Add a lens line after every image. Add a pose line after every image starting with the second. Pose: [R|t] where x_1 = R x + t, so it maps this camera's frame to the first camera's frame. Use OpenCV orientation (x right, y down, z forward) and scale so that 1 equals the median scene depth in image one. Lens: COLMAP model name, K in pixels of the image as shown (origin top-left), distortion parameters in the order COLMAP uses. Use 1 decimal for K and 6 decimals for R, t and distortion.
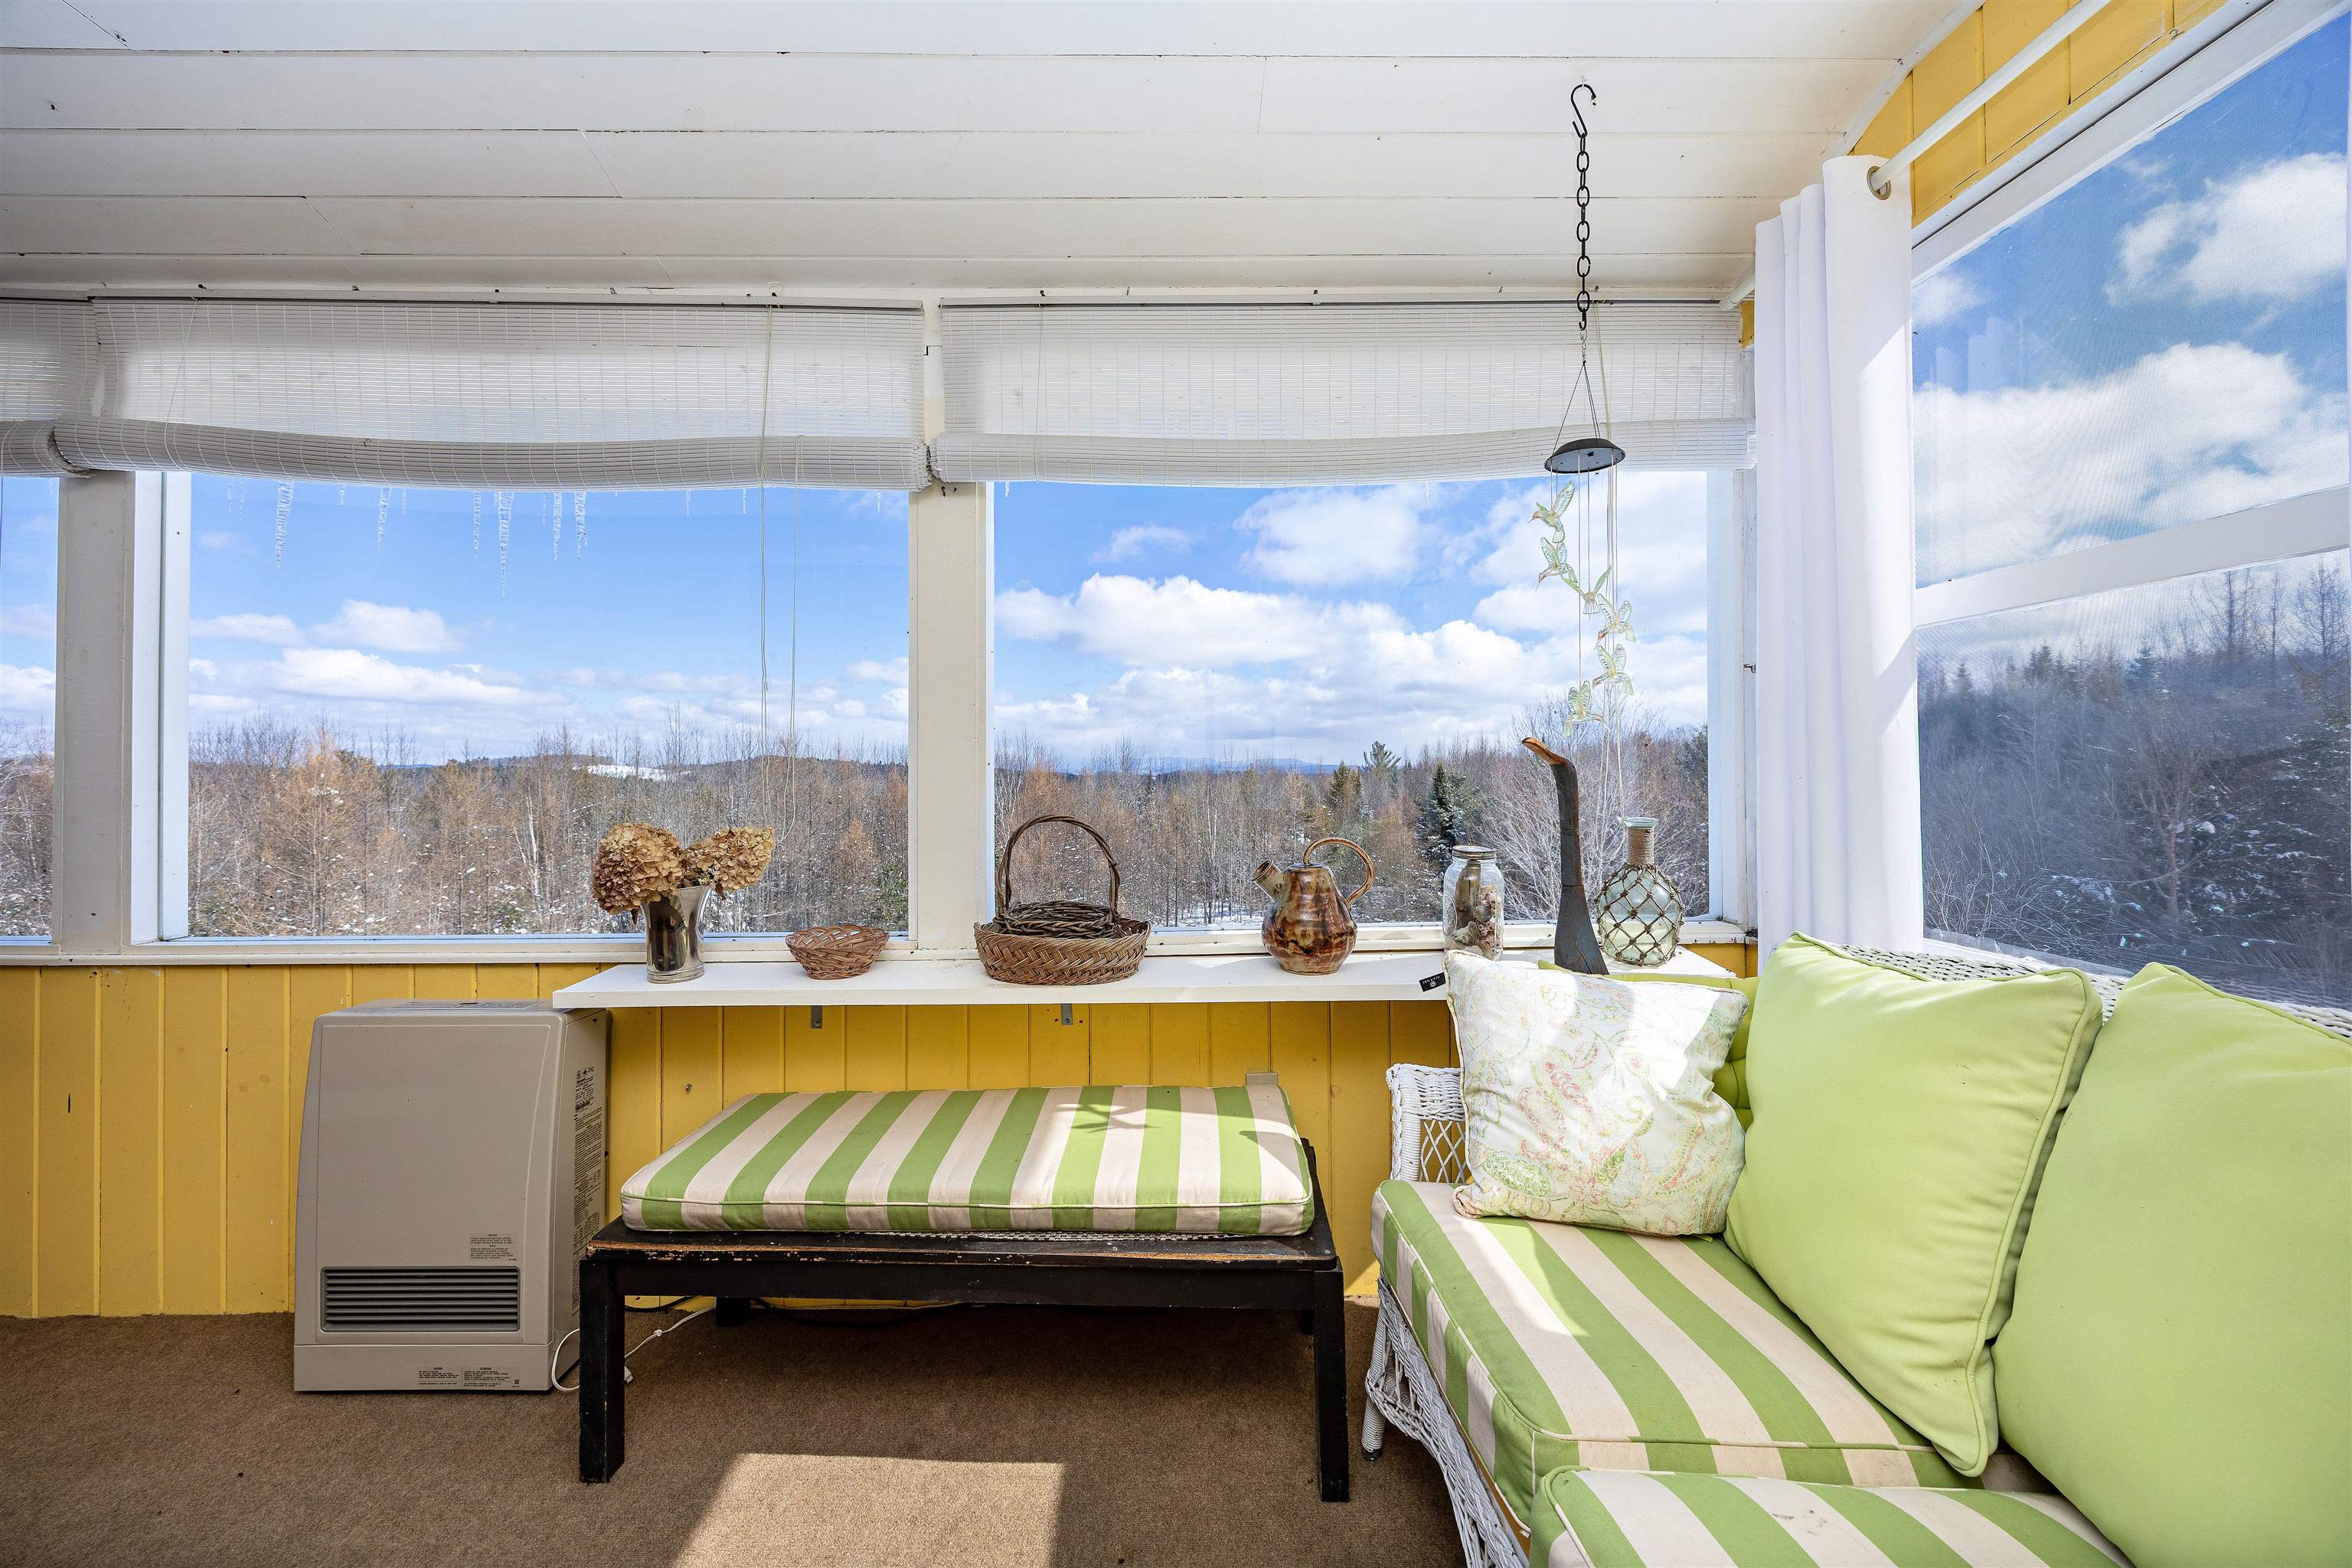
lens RADIAL K [[899.9, 0, 1170.9], [0, 899.9, 772.9], [0, 0, 1]] dist [-0.000562, -0.000202]
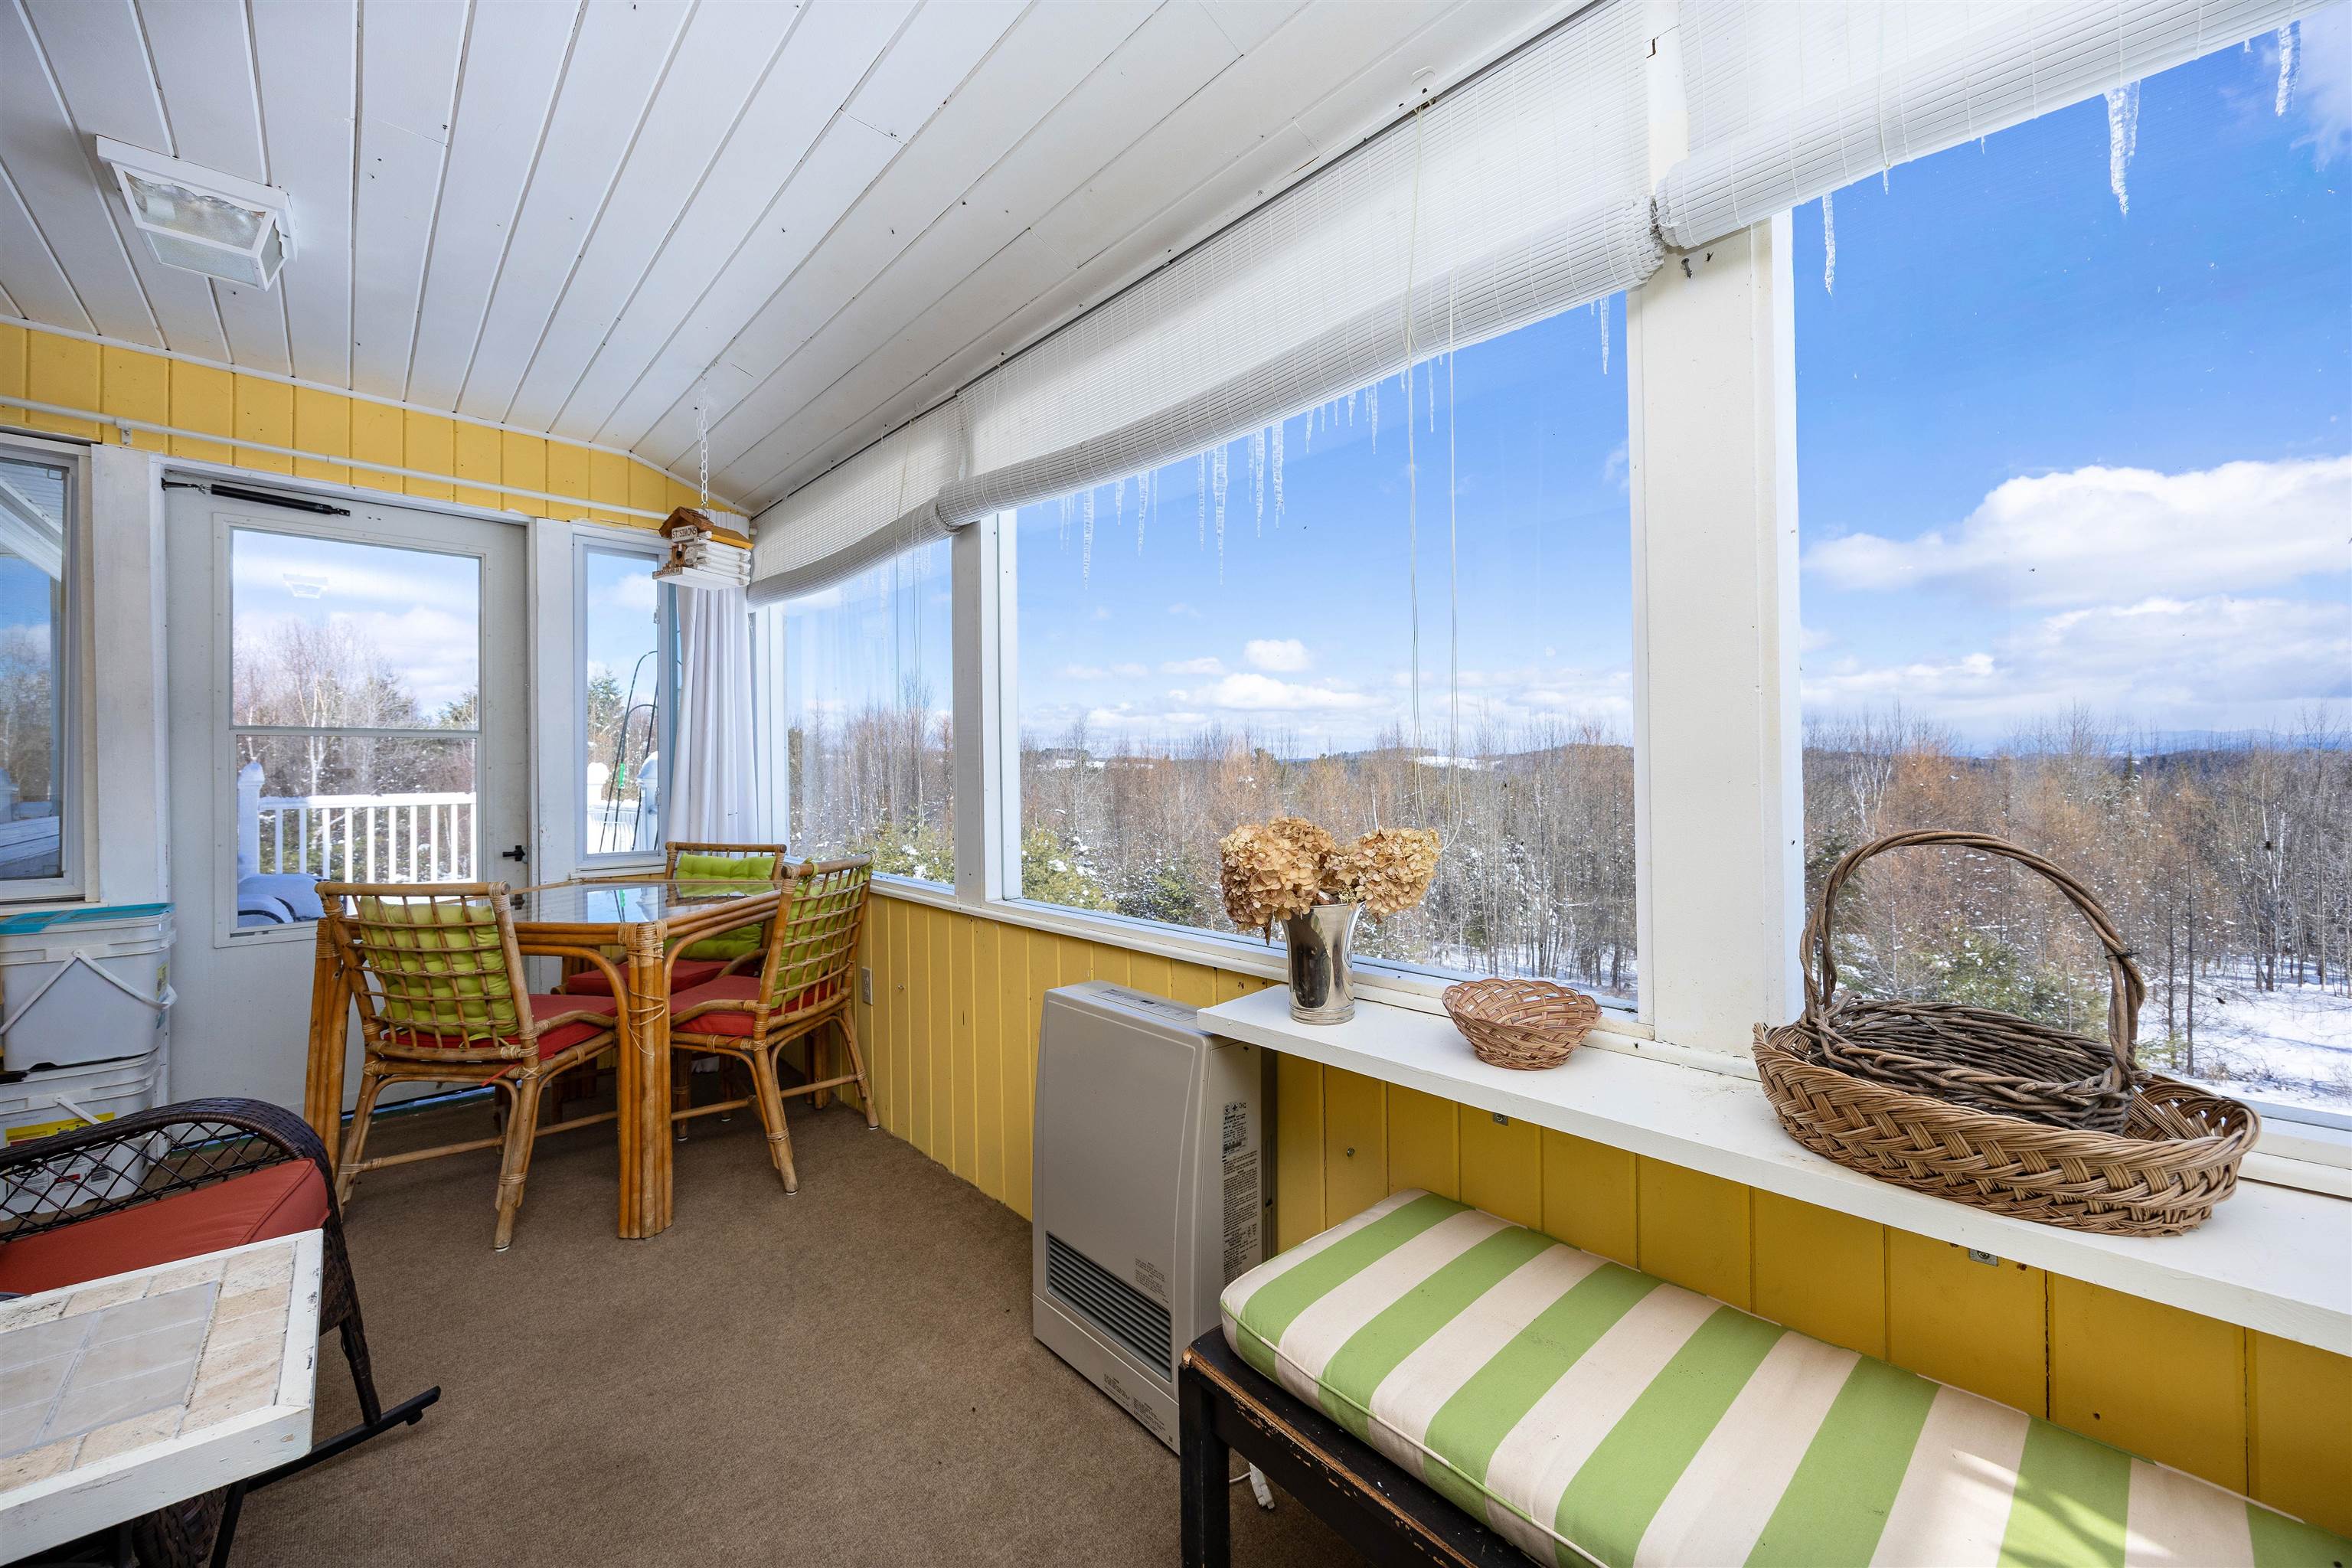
lens RADIAL K [[899.9, 0, 1181.1], [0, 899.9, 763.2], [0, 0, 1]] dist [-0.000562, -0.000202]
pose [[0.671930, -0.011103, -0.740531, -0.045030], [0.012112, 0.999919, -0.004003, 0.007112], [0.740516, -0.006279, 0.672010, 0.367241]]
